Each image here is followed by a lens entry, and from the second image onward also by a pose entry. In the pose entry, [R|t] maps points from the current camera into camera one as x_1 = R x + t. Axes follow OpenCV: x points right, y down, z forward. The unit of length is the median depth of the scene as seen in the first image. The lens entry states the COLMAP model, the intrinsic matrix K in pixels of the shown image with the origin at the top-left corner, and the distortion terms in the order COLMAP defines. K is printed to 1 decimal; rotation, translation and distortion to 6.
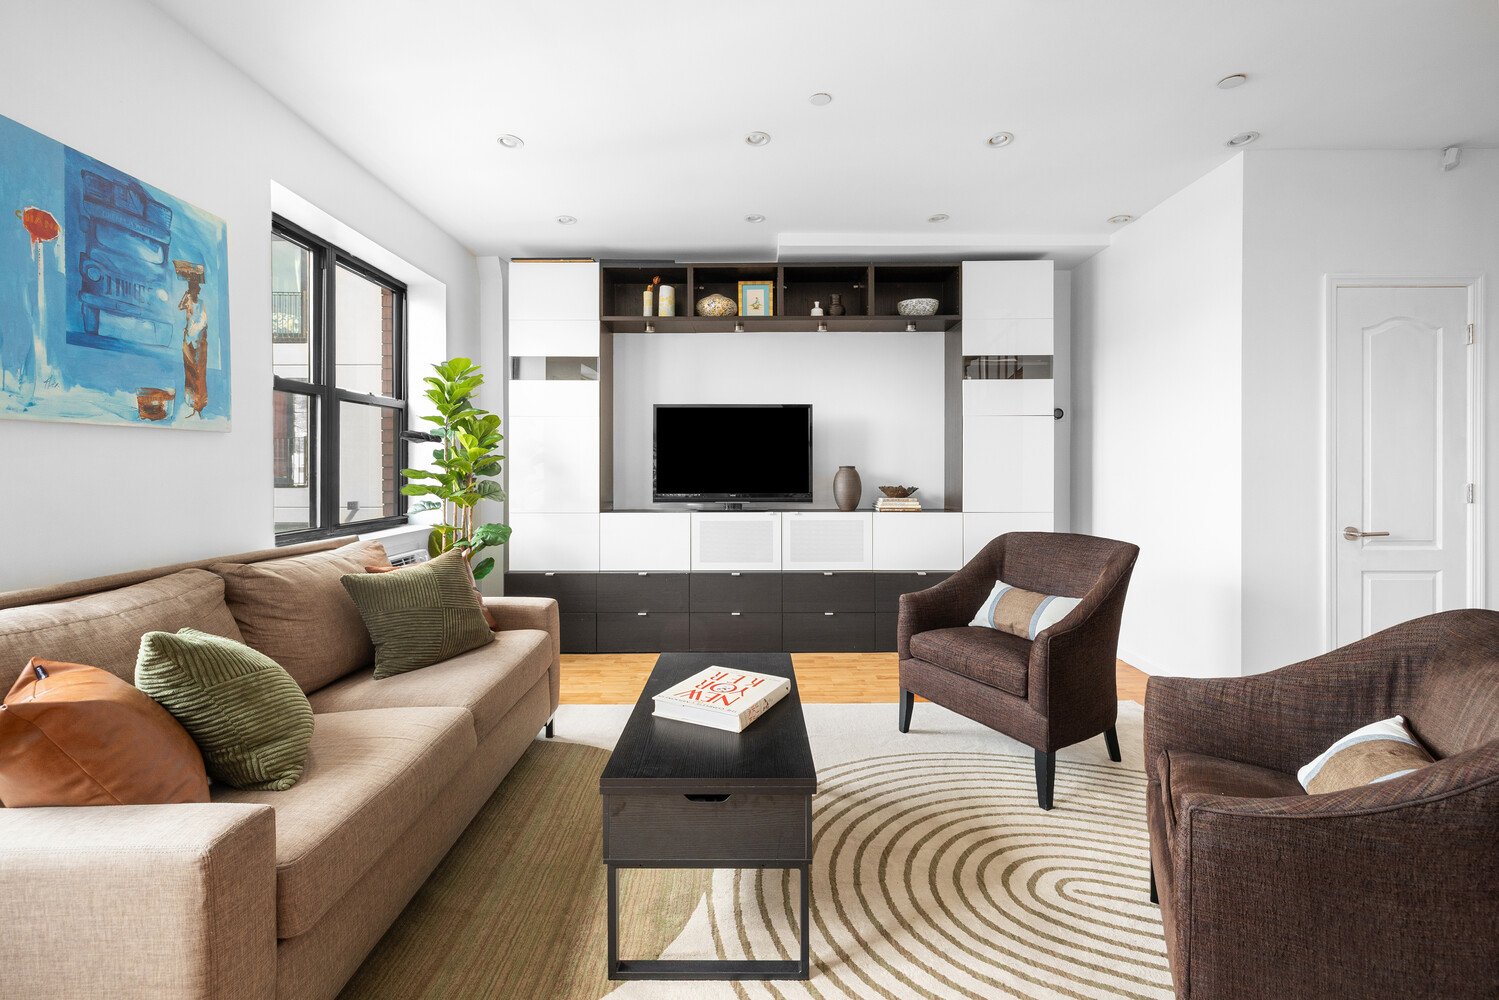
lens RADIAL K [[637.8, 0, 741.8], [0, 637.8, 483.7], [0, 0, 1]] dist [0.001891, 0.000284]
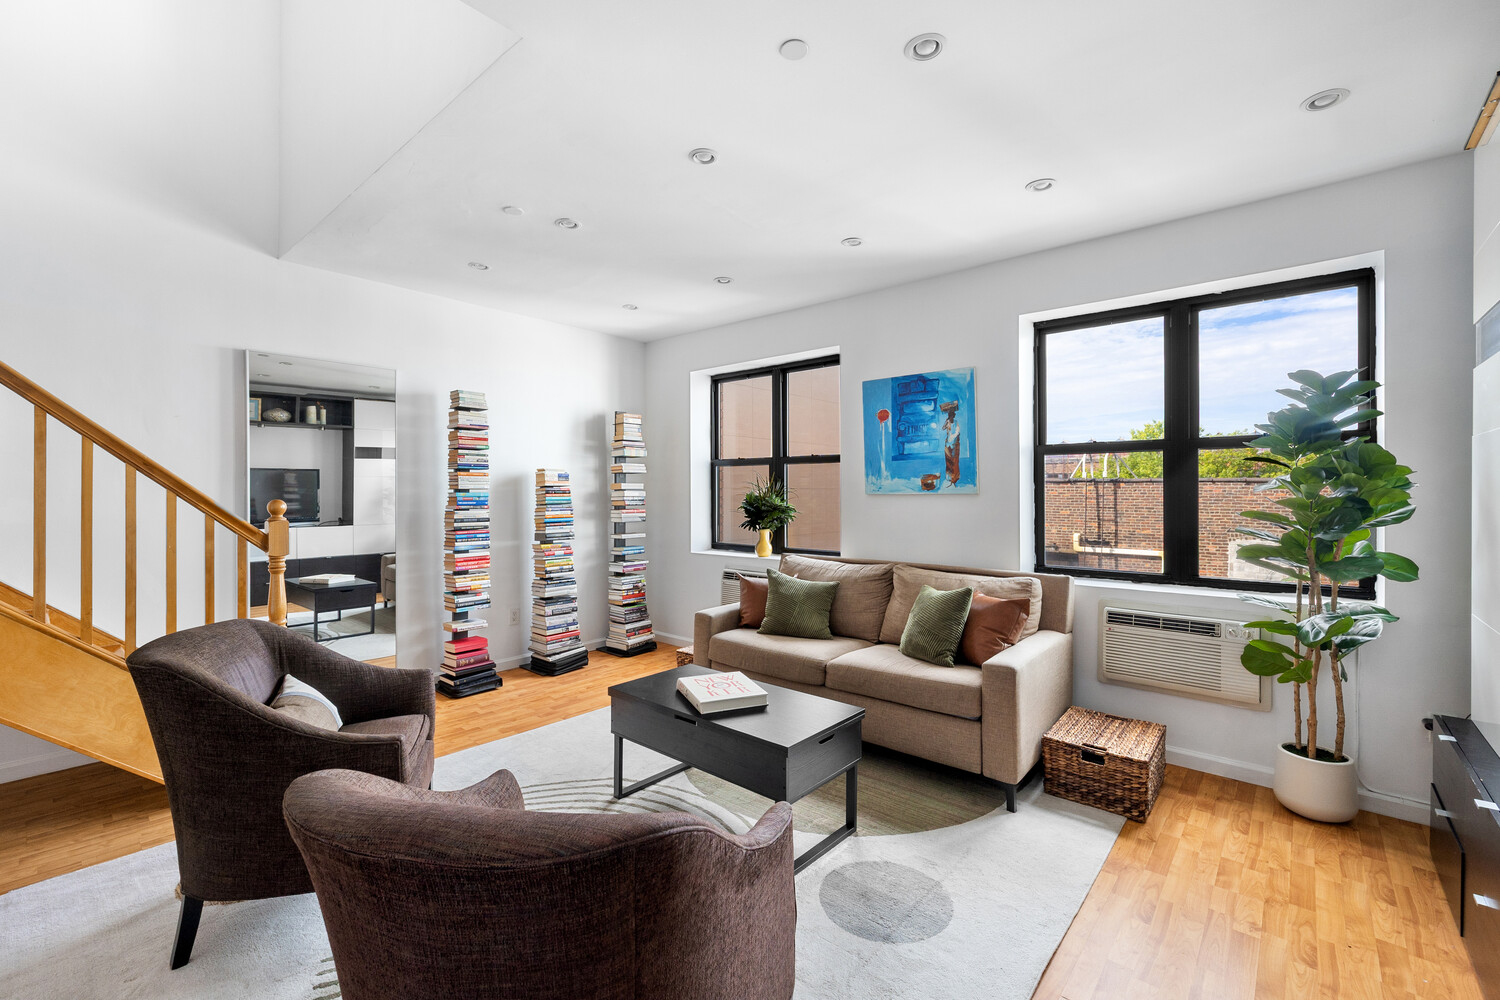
lens RADIAL K [[638.2, 0, 747.5], [0, 638.2, 492.6], [0, 0, 1]] dist [0.001891, 0.000284]
pose [[-0.645079, 0.005768, -0.764094, 0.954009], [-0.014933, 0.999685, 0.020154, -0.124196], [0.763970, 0.024411, -0.644790, 1.849543]]
